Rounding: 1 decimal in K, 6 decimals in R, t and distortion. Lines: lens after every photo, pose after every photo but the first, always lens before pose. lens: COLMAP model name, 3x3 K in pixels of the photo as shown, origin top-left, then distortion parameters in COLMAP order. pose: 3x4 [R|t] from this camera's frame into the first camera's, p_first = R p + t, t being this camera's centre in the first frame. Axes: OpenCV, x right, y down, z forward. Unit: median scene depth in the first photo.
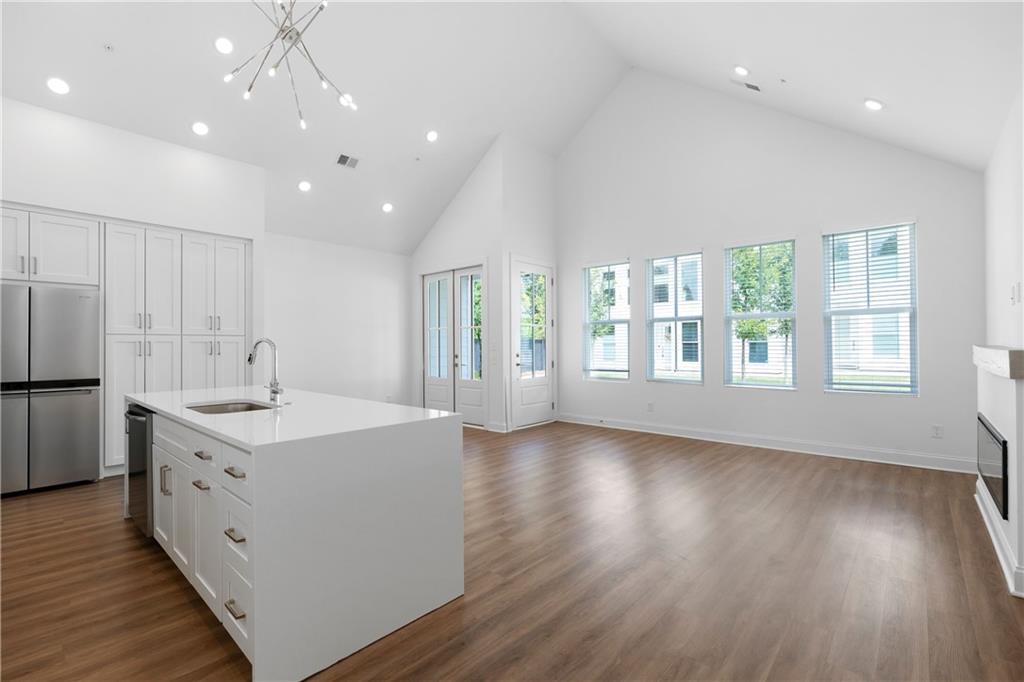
lens RADIAL K [[455.1, 0, 462.7], [0, 455.1, 341.4], [0, 0, 1]] dist [0.000040, -0.000664]
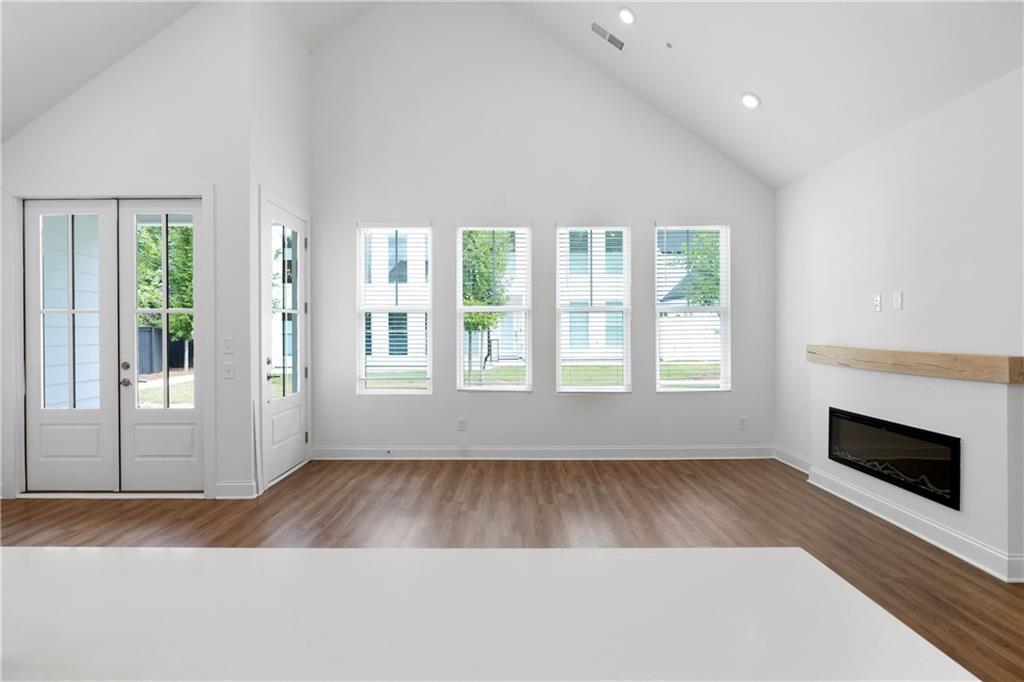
lens RADIAL K [[579.6, 0, 512.0], [0, 579.6, 341.0], [0, 0, 1]] dist [-0.003567, -0.000770]
pose [[0.711653, -0.007011, 0.702496, -0.166083], [-0.006056, 0.999852, 0.016114, -0.009026], [-0.702505, -0.015722, 0.711505, 0.223013]]
